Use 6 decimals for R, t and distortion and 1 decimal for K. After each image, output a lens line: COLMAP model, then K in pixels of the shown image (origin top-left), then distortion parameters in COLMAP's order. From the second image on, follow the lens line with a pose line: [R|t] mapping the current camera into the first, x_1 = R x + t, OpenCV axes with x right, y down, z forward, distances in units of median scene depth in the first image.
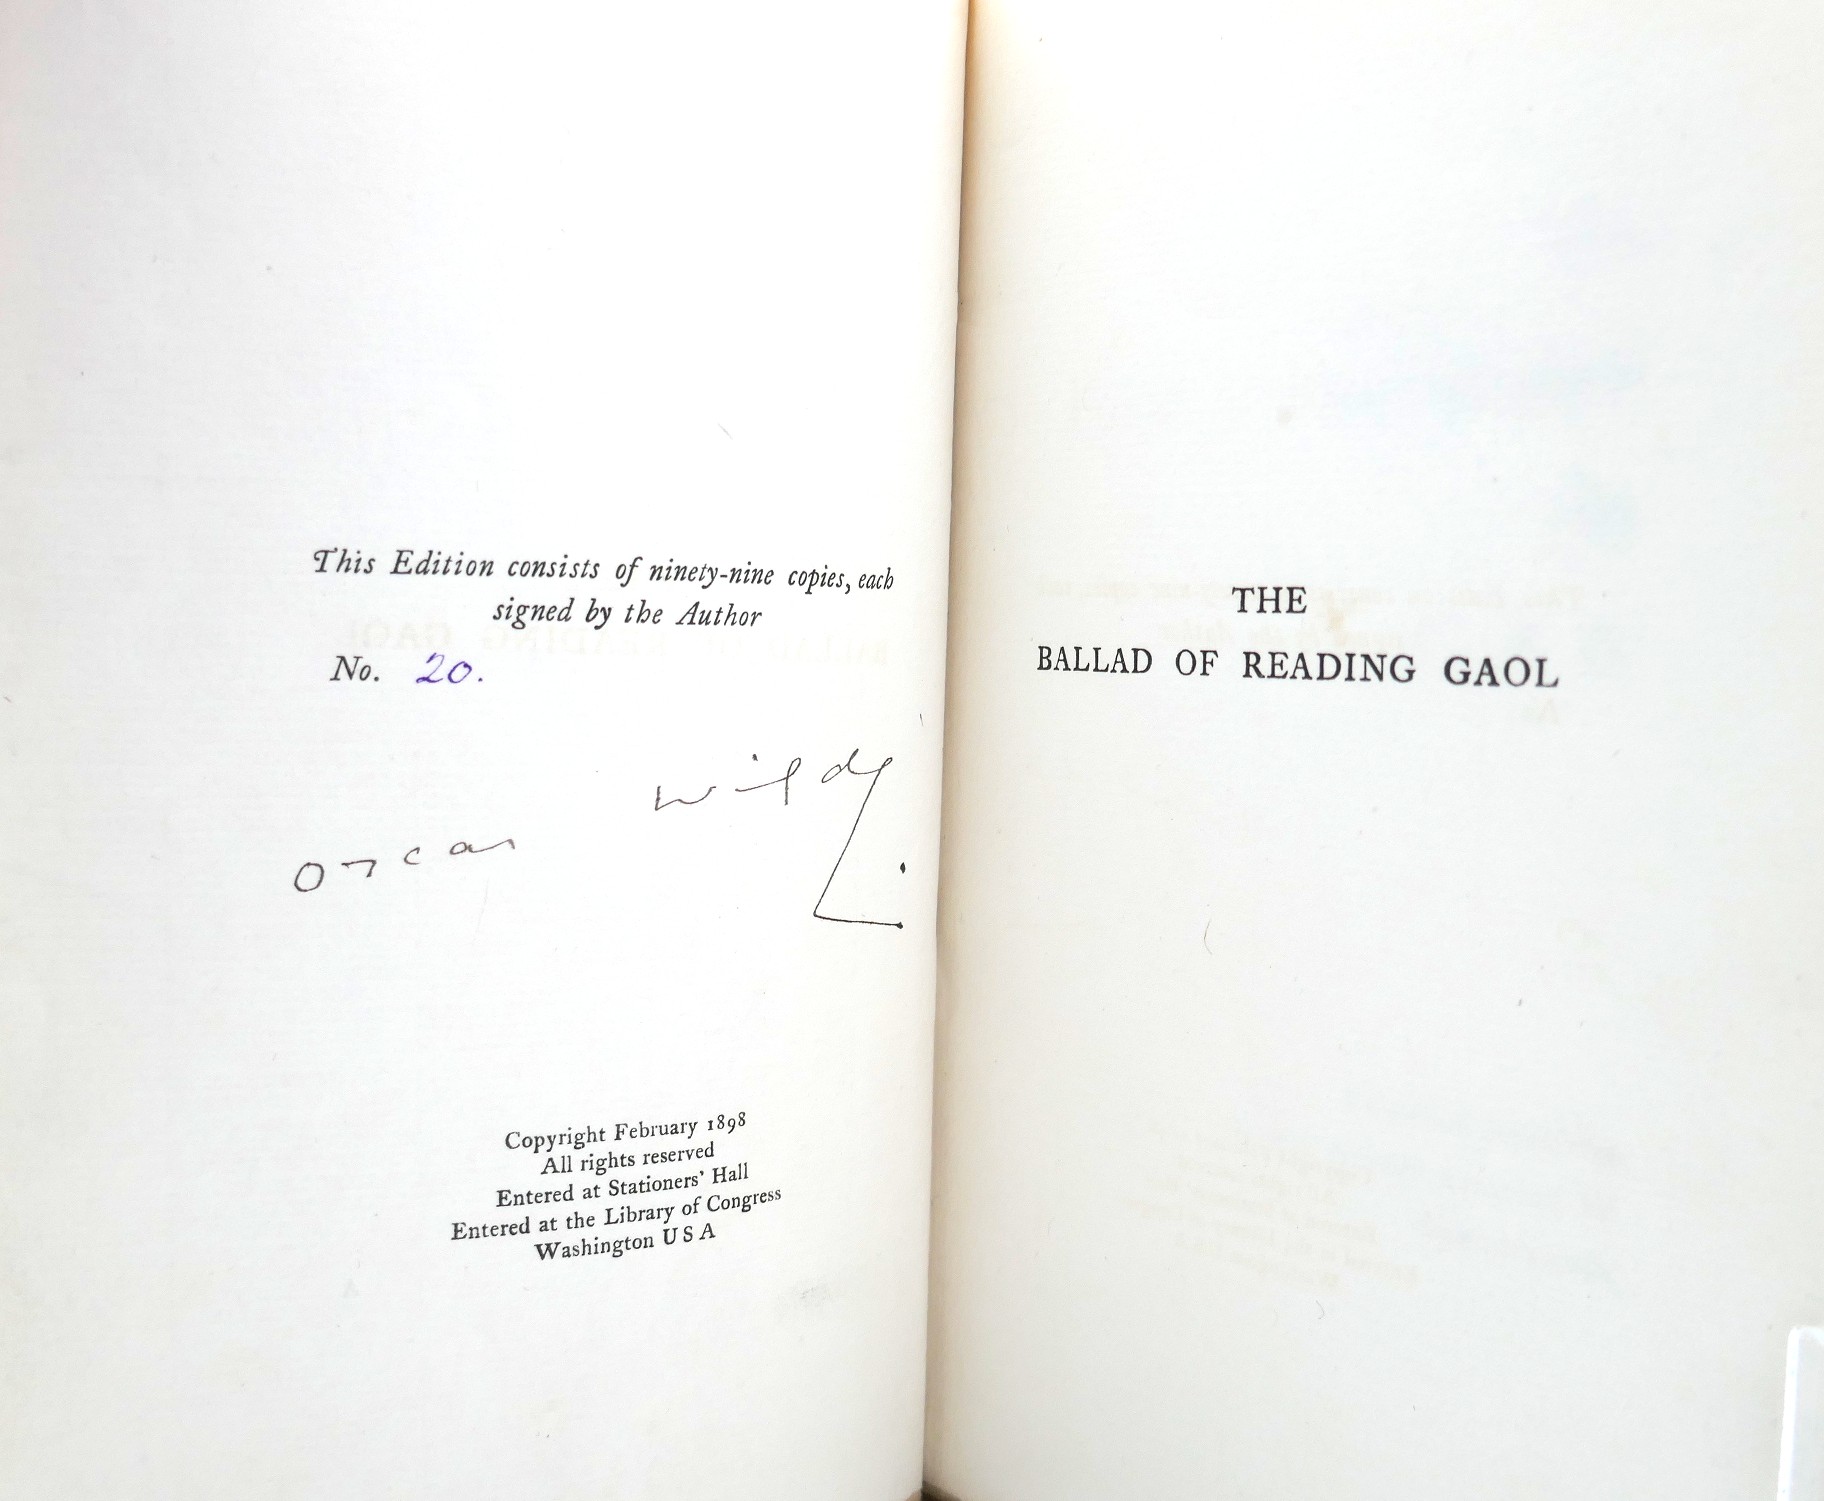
lens RADIAL K [[2185.1, 0, 911.1], [0, 2185.1, 750.3], [0, 0, 1]] dist [0.020673, 0.000000]
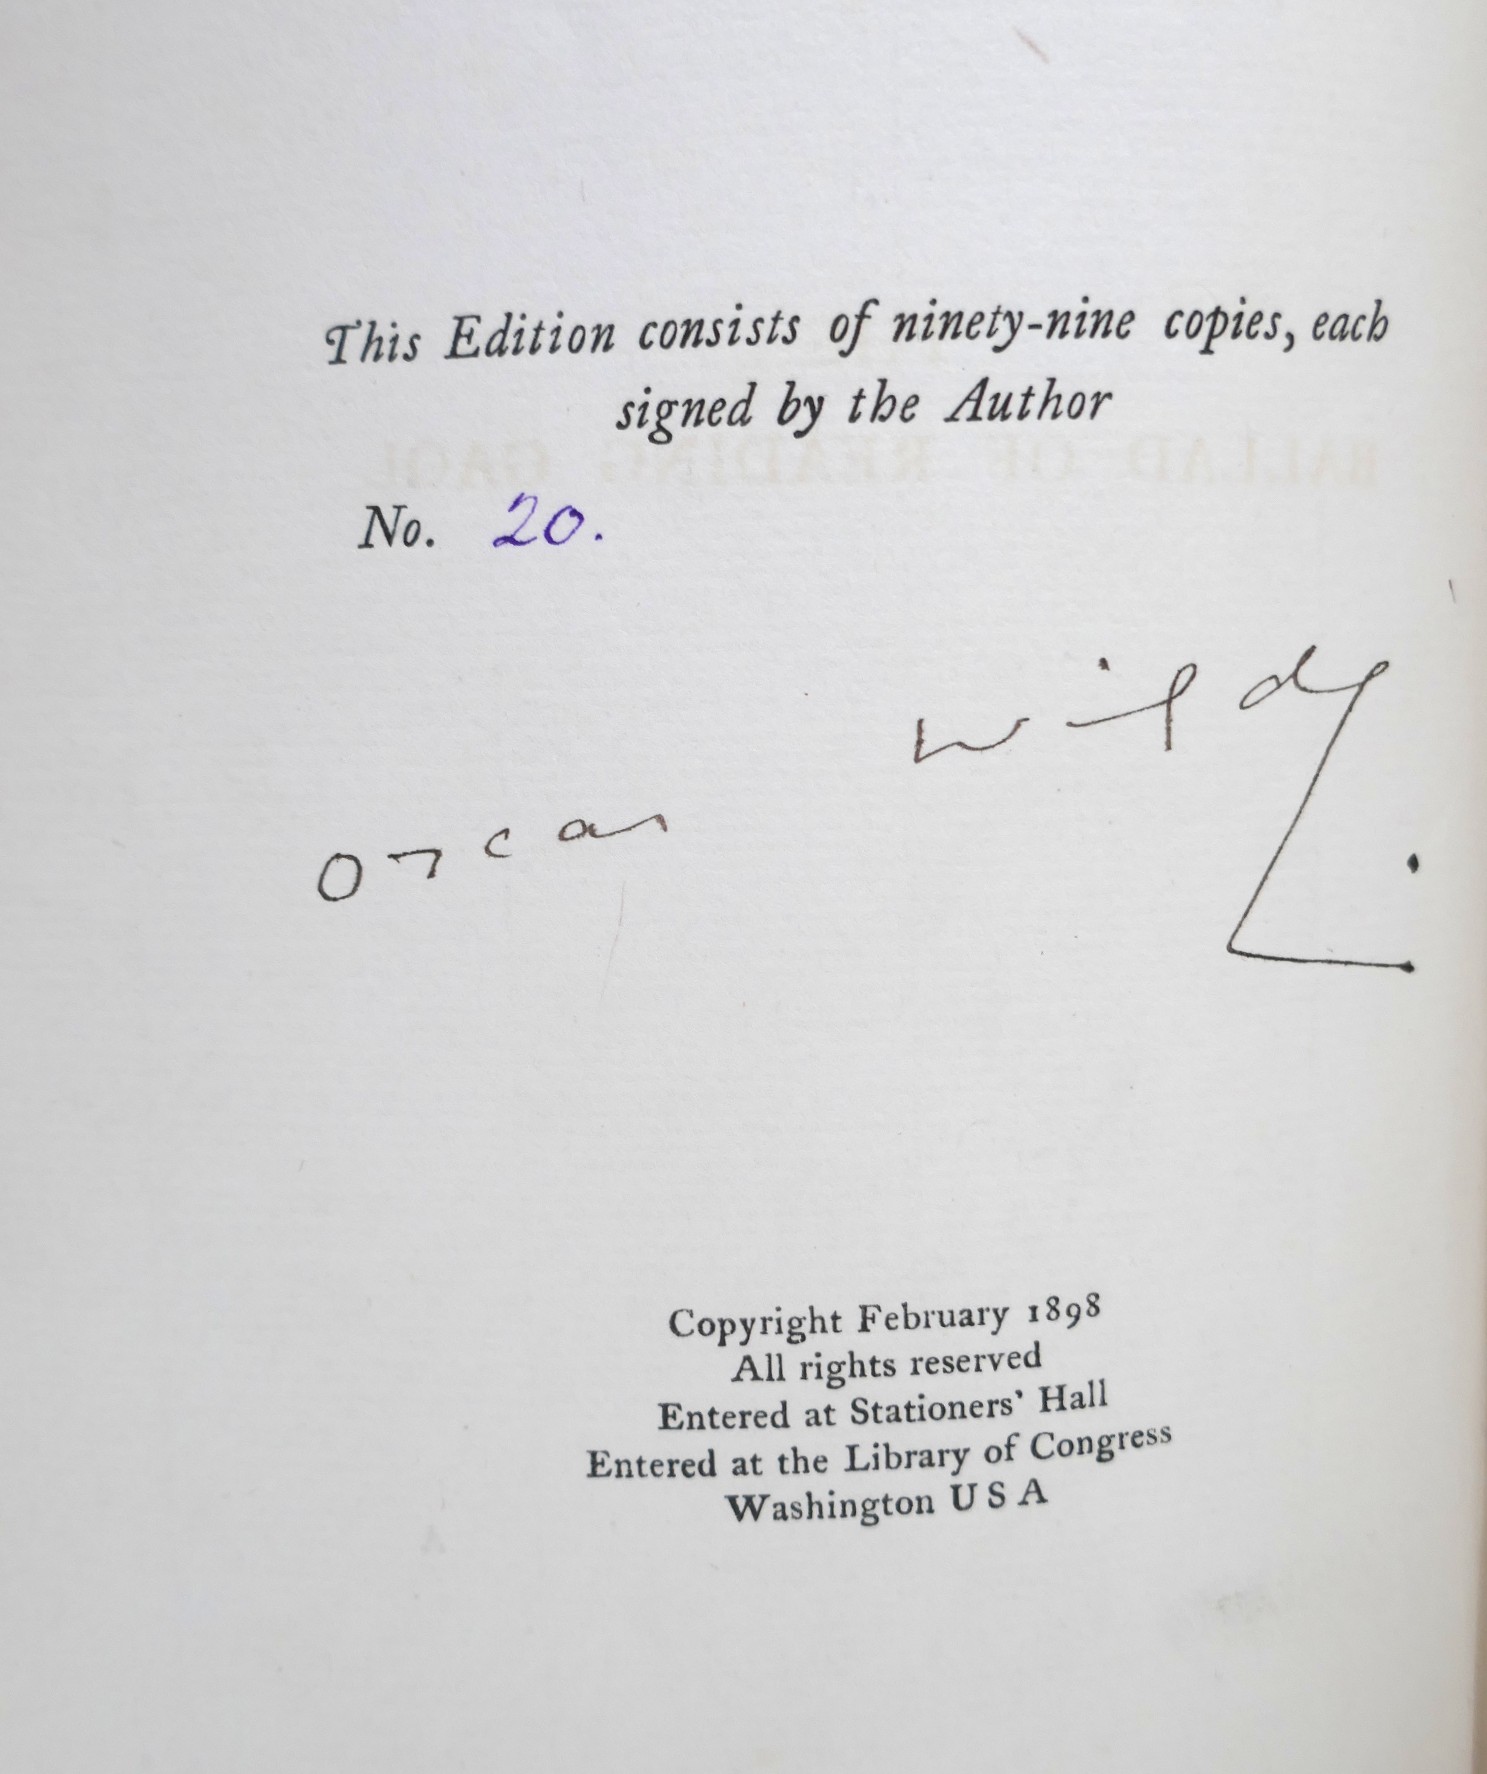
lens RADIAL K [[2125.2, 0, 745.5], [0, 2125.2, 886.1], [0, 0, 1]] dist [0.020673, 0.000000]
pose [[0.918900, 0.014073, -0.394241, 0.058673], [0.018957, 0.996634, 0.079763, 0.014964], [0.394036, -0.080768, 0.915539, 0.488309]]
